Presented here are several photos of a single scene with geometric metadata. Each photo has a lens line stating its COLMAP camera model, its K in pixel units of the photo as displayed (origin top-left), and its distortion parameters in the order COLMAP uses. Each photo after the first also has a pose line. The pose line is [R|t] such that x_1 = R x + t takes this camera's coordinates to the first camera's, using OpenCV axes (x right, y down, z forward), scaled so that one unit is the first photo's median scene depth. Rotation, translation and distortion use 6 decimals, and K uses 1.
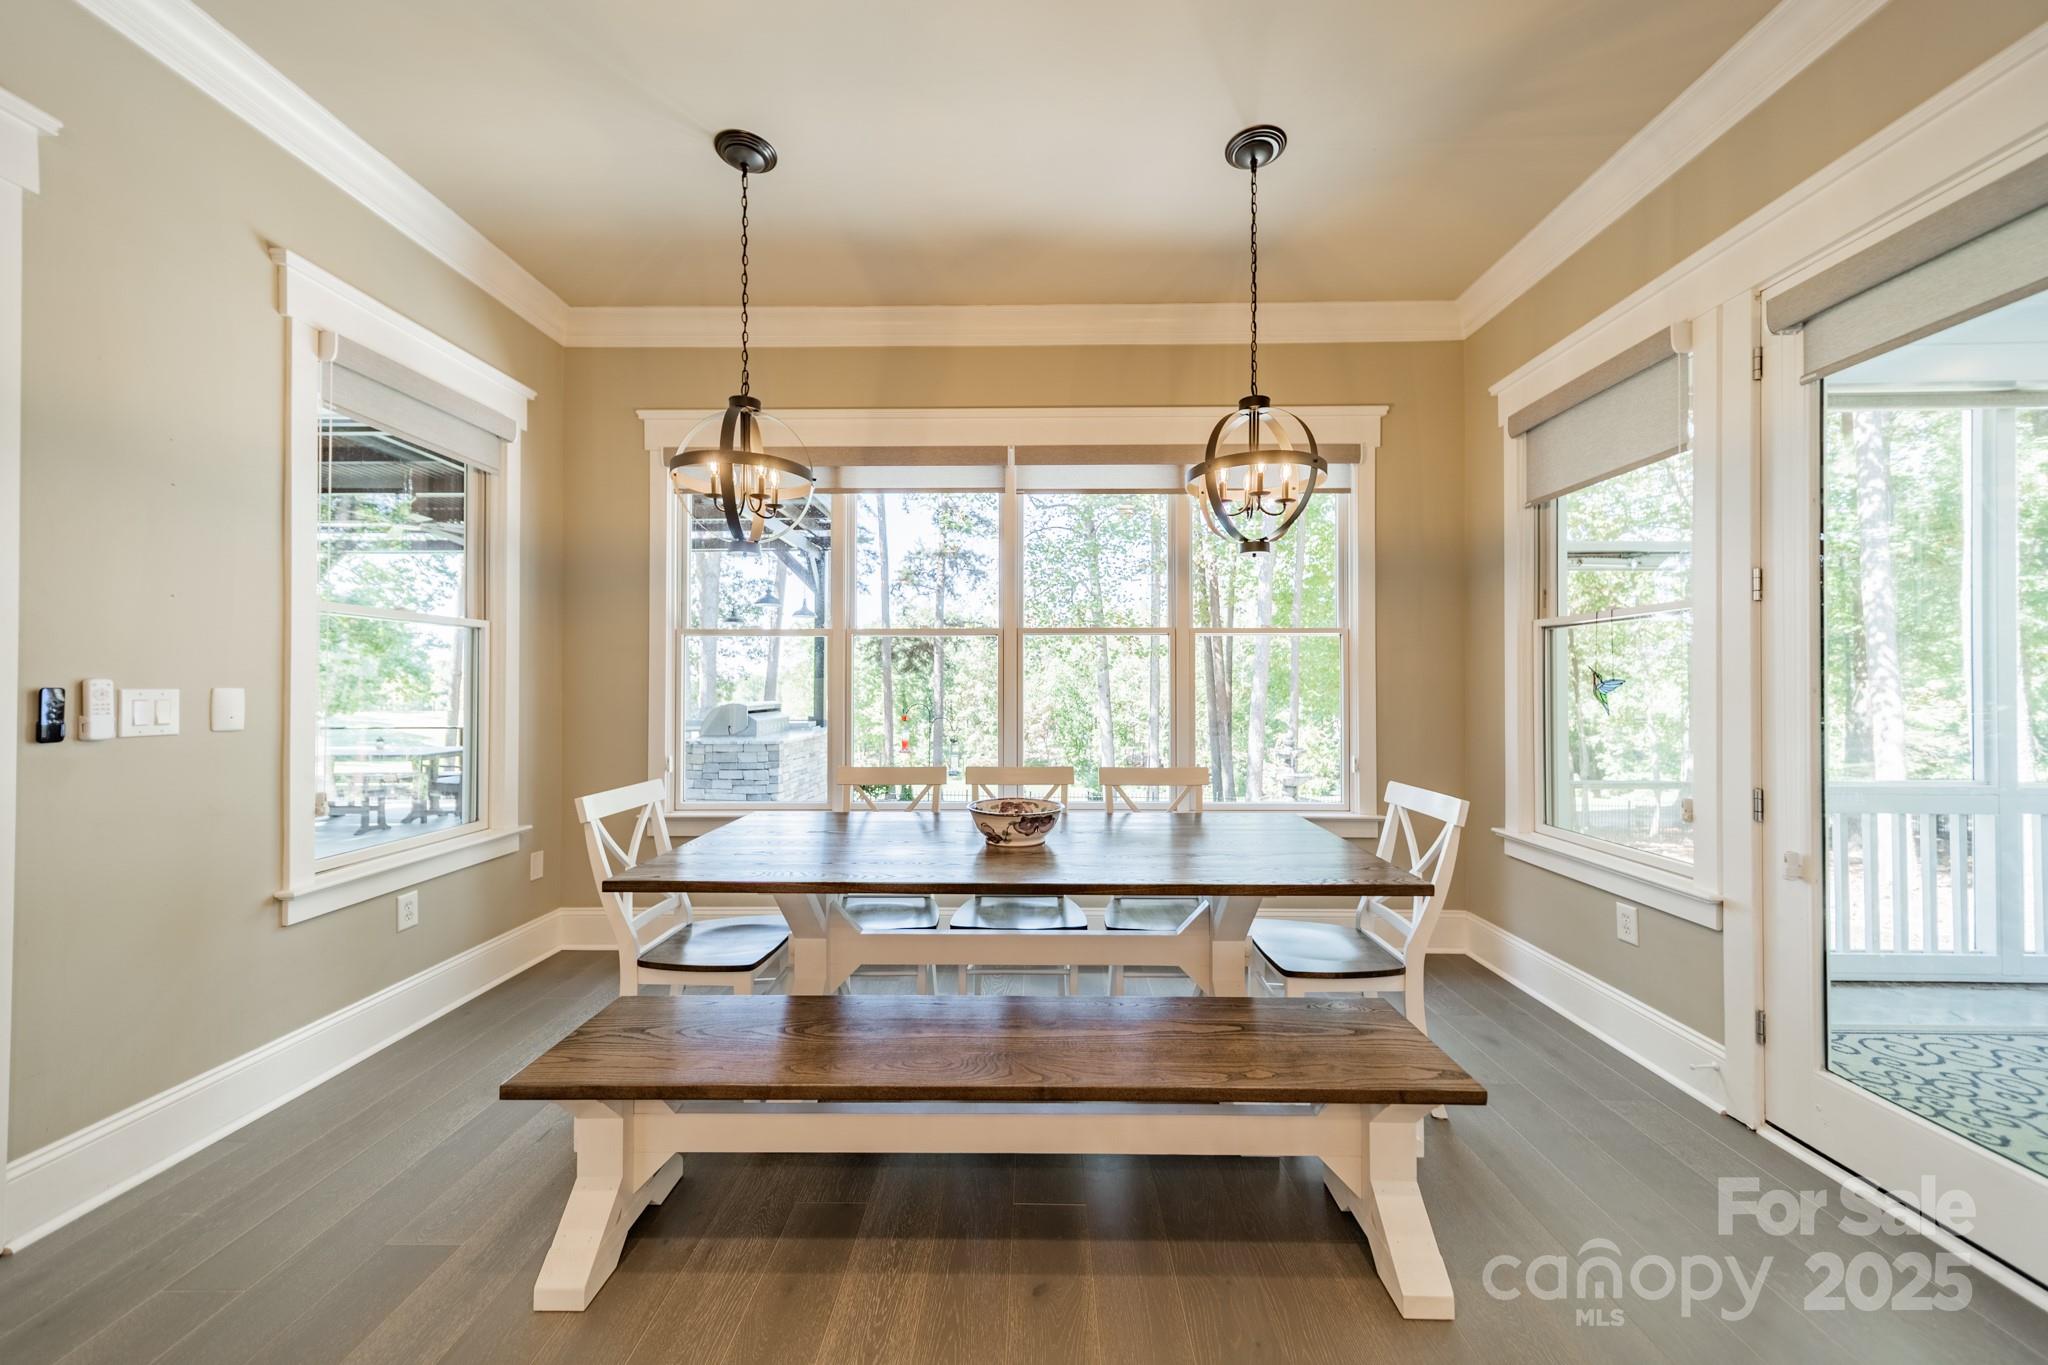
lens RADIAL K [[721.5, 0, 1031.5], [0, 721.5, 682.7], [0, 0, 1]] dist [0.008704, 0.000118]
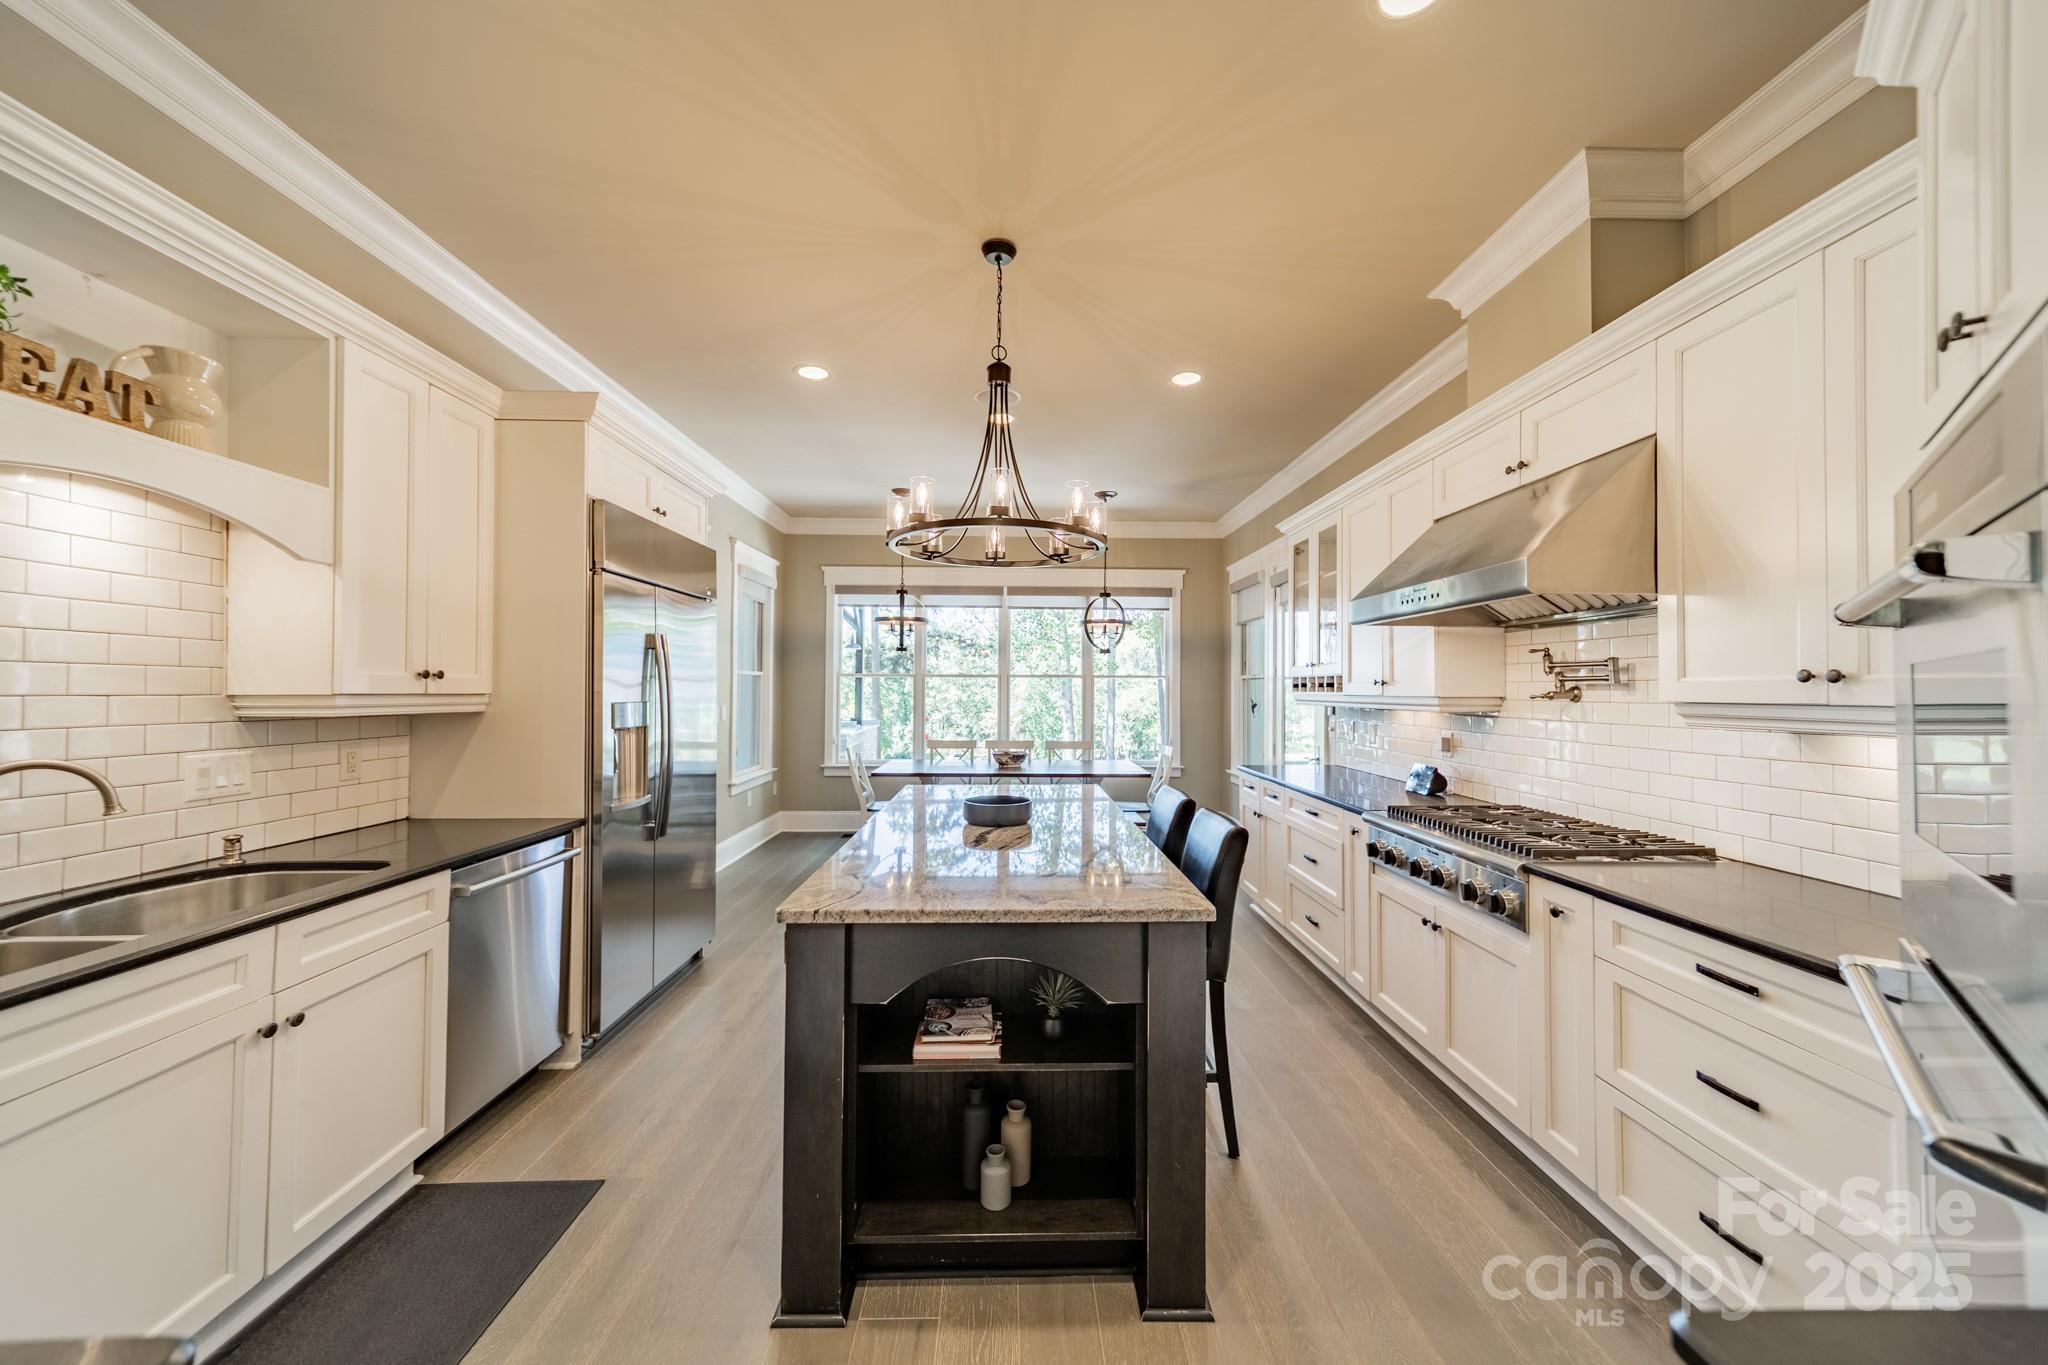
lens RADIAL K [[721.5, 0, 1027.7], [0, 721.5, 683.8], [0, 0, 1]] dist [0.008704, 0.000118]
pose [[0.999384, 0.006448, 0.034503, -0.037901], [-0.006353, 0.999976, -0.002858, -0.049339], [-0.034521, 0.002637, 0.999401, -1.197047]]
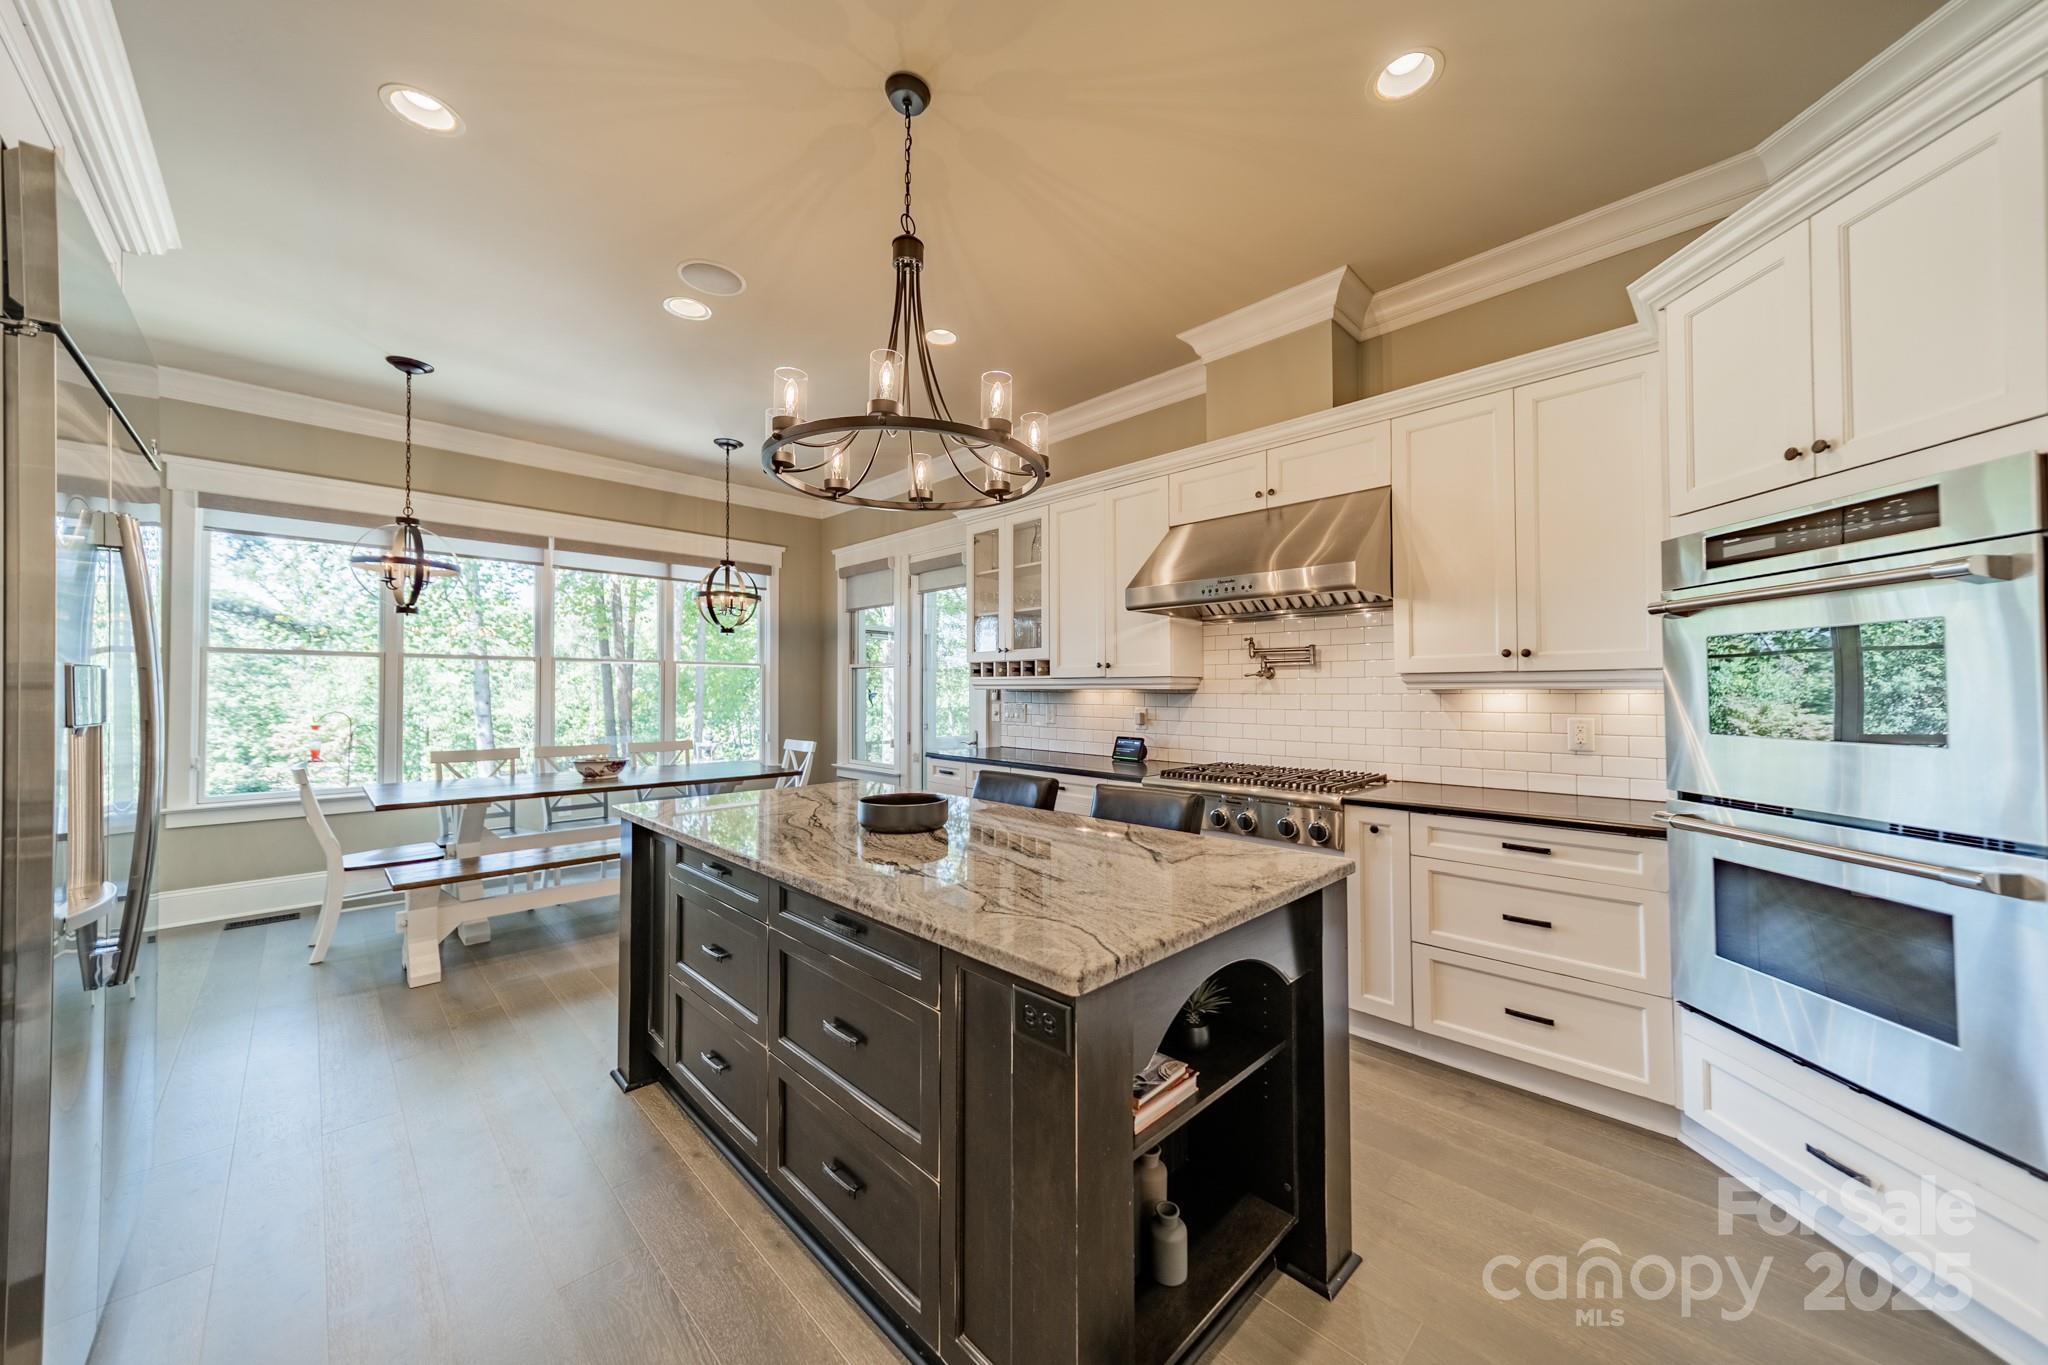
lens RADIAL K [[721.5, 0, 1025.7], [0, 721.5, 684.8], [0, 0, 1]] dist [0.008704, 0.000118]
pose [[0.706618, 0.009667, 0.707529, -0.448327], [-0.006158, 0.999953, -0.007512, -0.013211], [-0.707568, 0.000951, 0.706644, -0.879172]]
